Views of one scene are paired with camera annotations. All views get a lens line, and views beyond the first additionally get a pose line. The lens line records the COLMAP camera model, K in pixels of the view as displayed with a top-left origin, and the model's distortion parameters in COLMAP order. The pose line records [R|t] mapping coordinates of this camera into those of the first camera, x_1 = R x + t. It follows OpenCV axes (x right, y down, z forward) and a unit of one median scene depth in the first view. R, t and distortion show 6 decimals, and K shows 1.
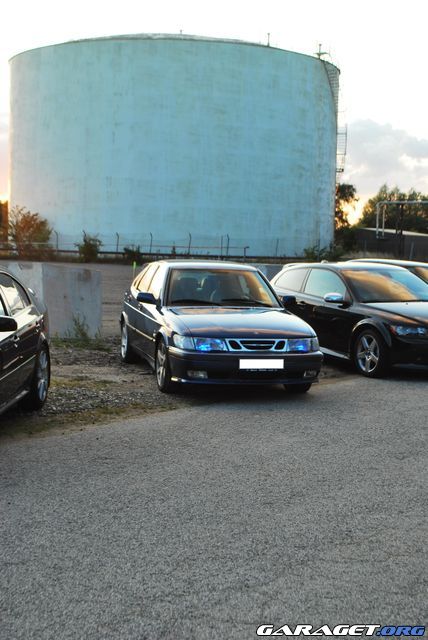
lens RADIAL K [[999.2, 0, 218.7], [0, 999.2, 332.4], [0, 0, 1]] dist [0.036463, 0.000000]
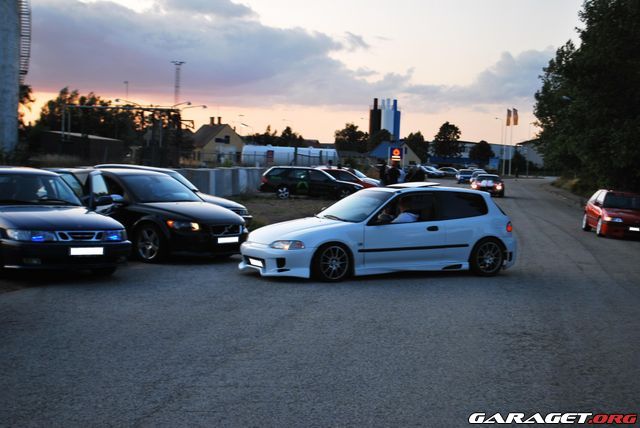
lens RADIAL K [[999.2, 0, 318.0], [0, 999.2, 212.9], [0, 0, 1]] dist [0.036463, 0.000000]
pose [[0.910260, -0.005597, 0.414000, -0.167535], [0.014546, 0.999724, -0.018465, 0.009055], [-0.413783, 0.022830, 0.910089, -0.199121]]
